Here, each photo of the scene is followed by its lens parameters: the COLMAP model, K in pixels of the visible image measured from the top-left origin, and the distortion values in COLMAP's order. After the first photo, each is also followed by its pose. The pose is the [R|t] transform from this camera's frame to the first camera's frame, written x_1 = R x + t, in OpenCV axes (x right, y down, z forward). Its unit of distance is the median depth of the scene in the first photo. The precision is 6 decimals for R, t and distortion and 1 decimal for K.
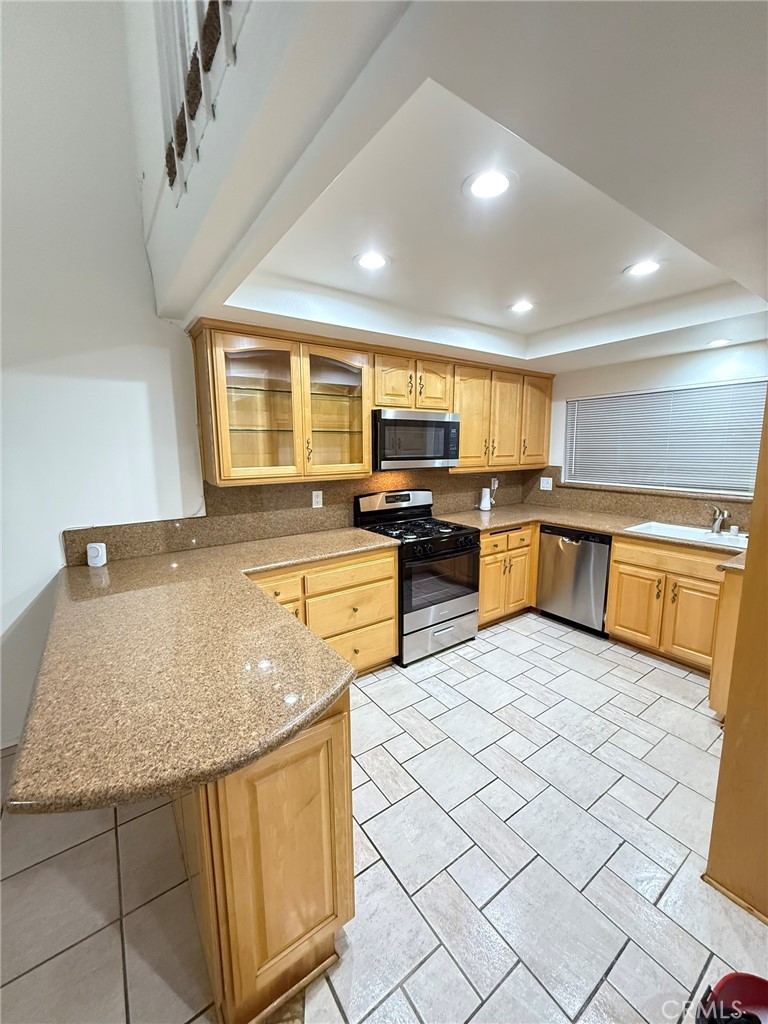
lens RADIAL K [[411.4, 0, 385.2], [0, 411.4, 506.2], [0, 0, 1]] dist [-0.003815, 0.000642]
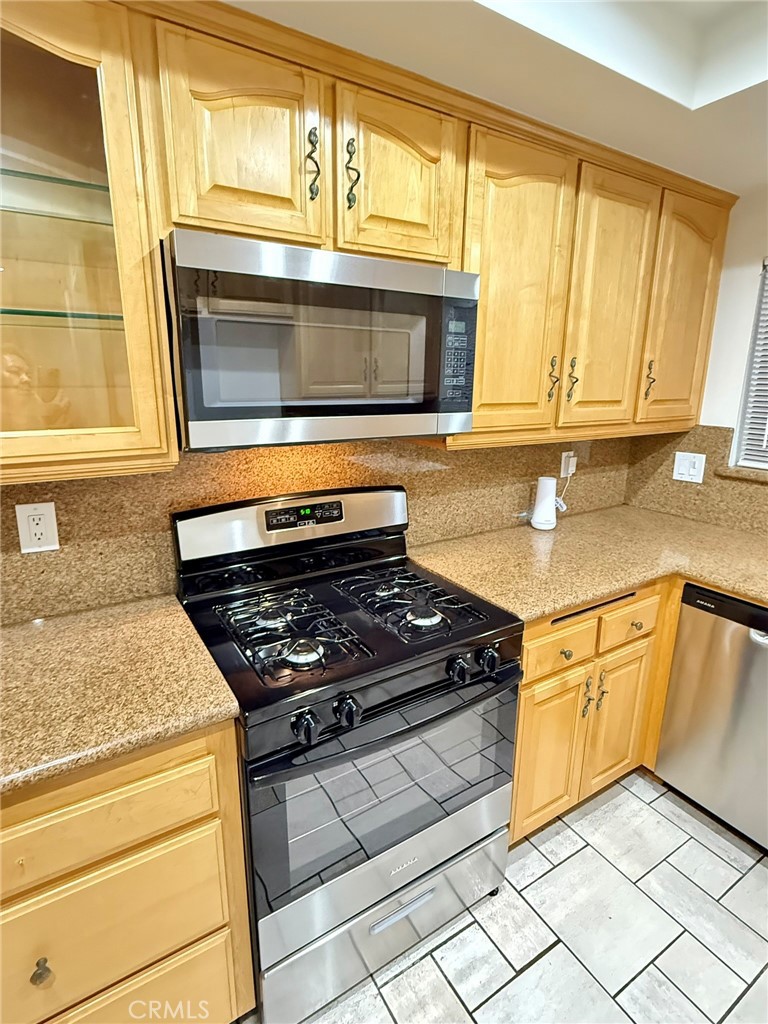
lens RADIAL K [[518.0, 0, 387.5], [0, 518.0, 503.1], [0, 0, 1]] dist [0.000548, -0.000487]
pose [[0.998094, 0.027352, -0.055324, 0.136254], [-0.022165, 0.995486, 0.092281, -0.077966], [0.057598, -0.090879, 0.994195, 0.562692]]
